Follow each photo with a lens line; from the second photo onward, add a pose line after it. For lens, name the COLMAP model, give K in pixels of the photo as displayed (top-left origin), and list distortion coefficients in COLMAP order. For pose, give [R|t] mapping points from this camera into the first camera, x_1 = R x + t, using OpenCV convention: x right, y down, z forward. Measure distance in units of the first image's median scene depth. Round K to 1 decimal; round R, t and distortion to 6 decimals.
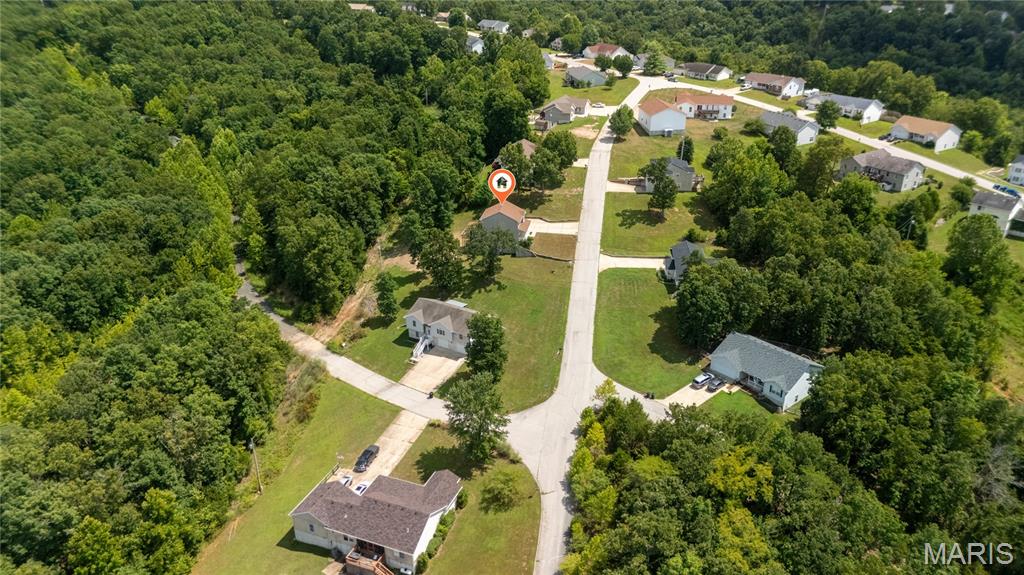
lens RADIAL K [[757.0, 0, 512.0], [0, 757.0, 287.5], [0, 0, 1]] dist [0.084015, -0.085287]
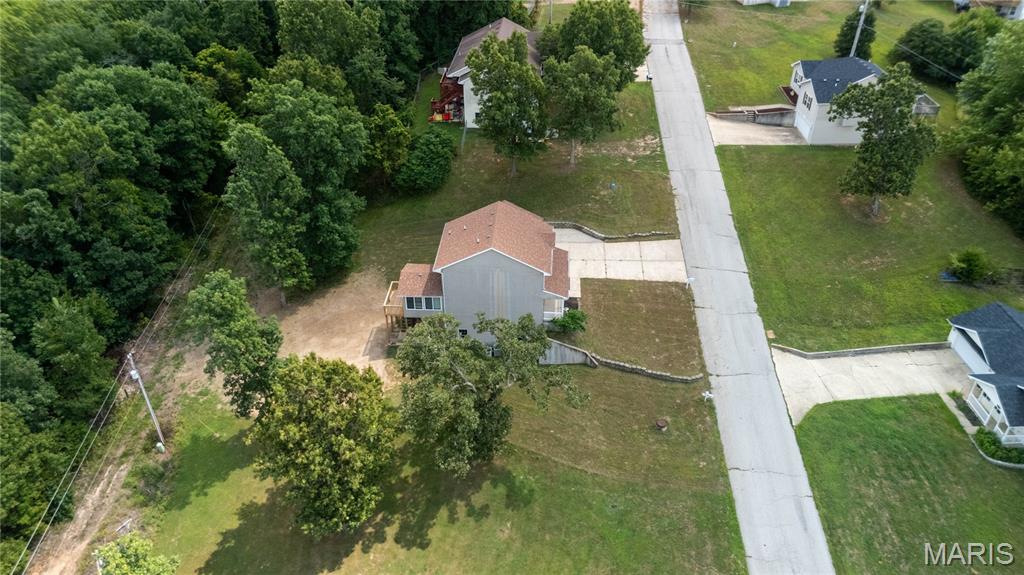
lens RADIAL K [[757.0, 0, 512.0], [0, 757.0, 287.5], [0, 0, 1]] dist [0.084015, -0.085287]
pose [[0.993453, -0.054072, 0.100636, -0.041205], [0.037631, 0.986621, 0.158627, -0.131186], [-0.107867, -0.153801, 0.982196, 0.631464]]
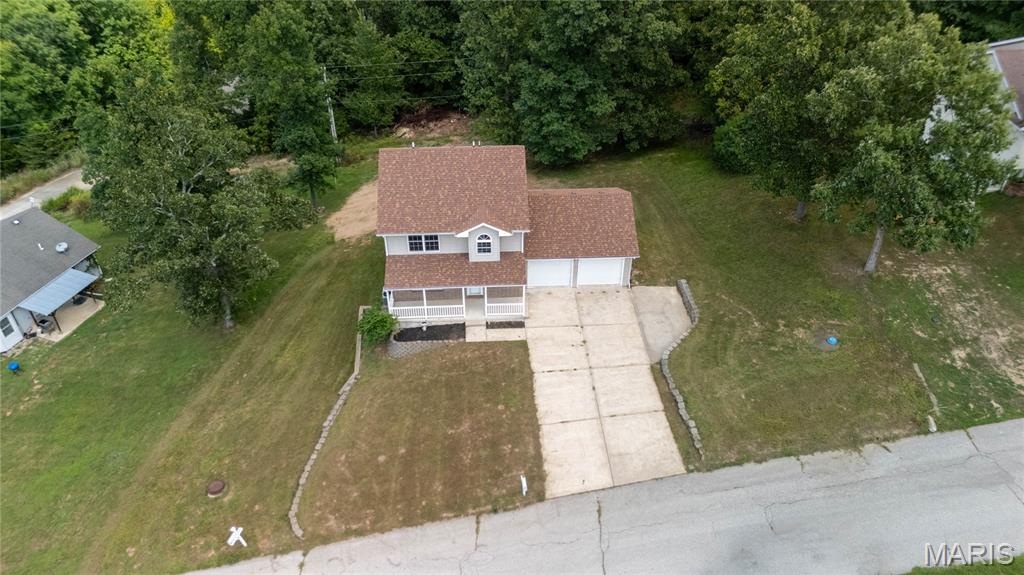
lens RADIAL K [[757.0, 0, 512.0], [0, 757.0, 287.5], [0, 0, 1]] dist [0.084015, -0.085287]
pose [[0.220964, 0.601192, -0.767947, 0.191799], [-0.411691, 0.771314, 0.485370, -0.191328], [0.884130, 0.208908, 0.417938, 0.906178]]
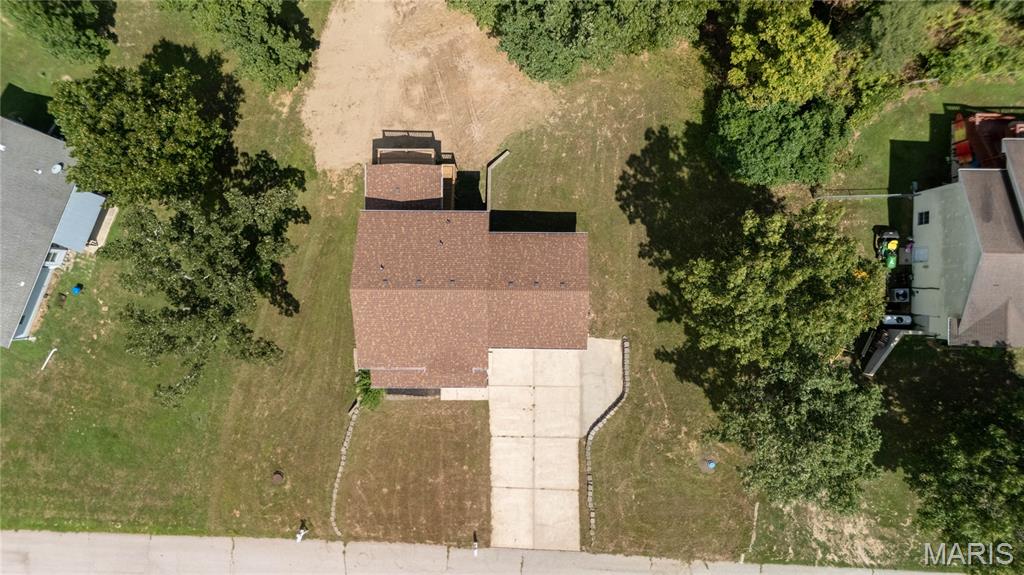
lens RADIAL K [[761.1, 0, 512.0], [0, 761.1, 287.5], [0, 0, 1]] dist [0.061112, -0.053332]
pose [[0.168486, 0.985679, 0.007026, -0.009655], [-0.393426, 0.060711, 0.917349, -0.339060], [0.903785, -0.157325, 0.398021, 0.907622]]
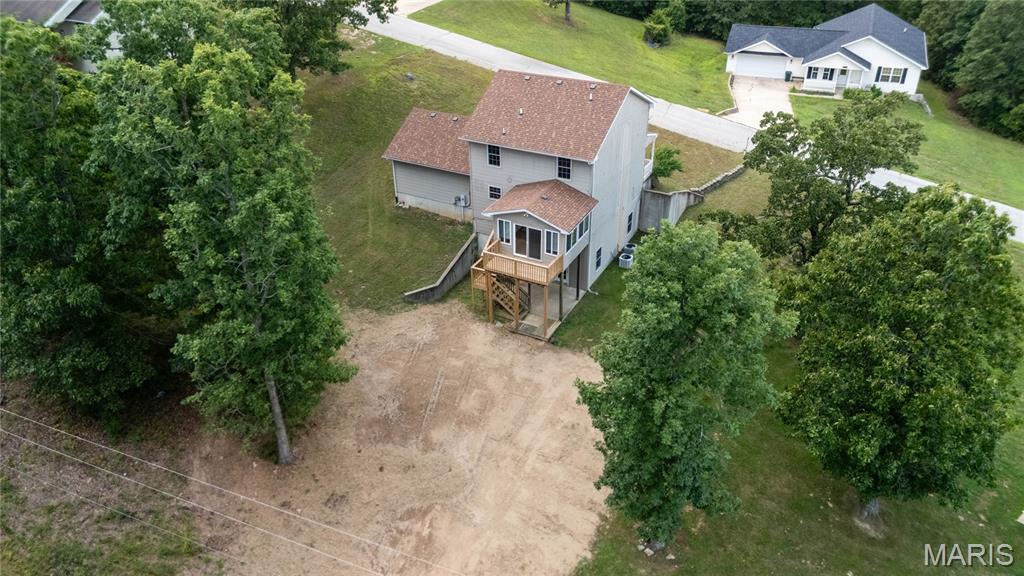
lens RADIAL K [[791.4, 0, 493.0], [0, 791.4, 300.8], [0, 0, 1]] dist [0.095368, -0.095931]
pose [[0.322978, -0.501692, 0.802490, -0.245747], [0.422785, 0.835106, 0.351924, -0.142389], [-0.846722, 0.225617, 0.481829, 0.893947]]
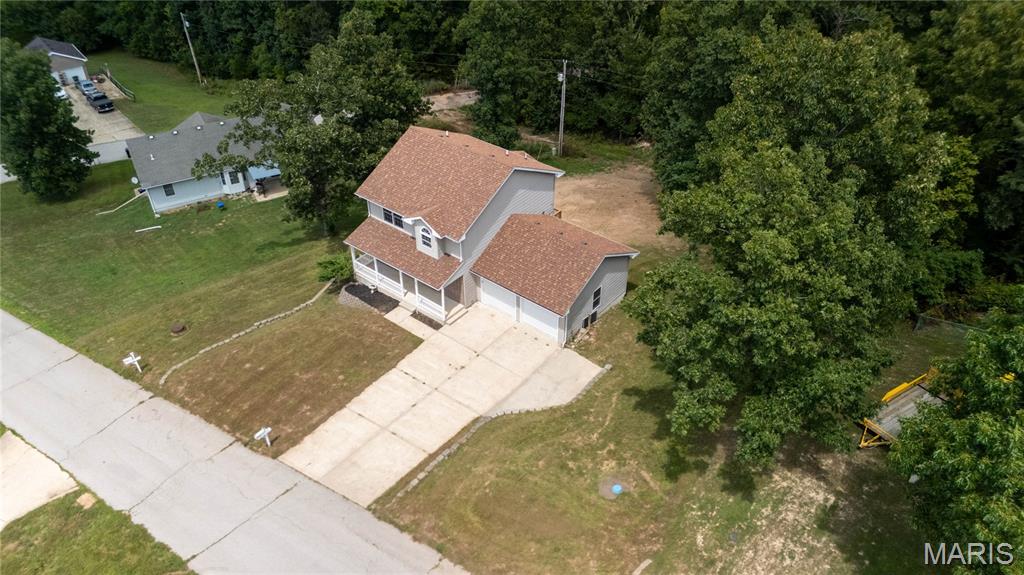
lens RADIAL K [[761.1, 0, 512.0], [0, 761.1, 287.5], [0, 0, 1]] dist [0.061112, -0.053332]
pose [[-0.484911, 0.537861, -0.689614, 0.167288], [-0.363028, 0.593590, 0.718235, -0.255409], [0.795658, 0.598629, -0.092579, 1.037778]]
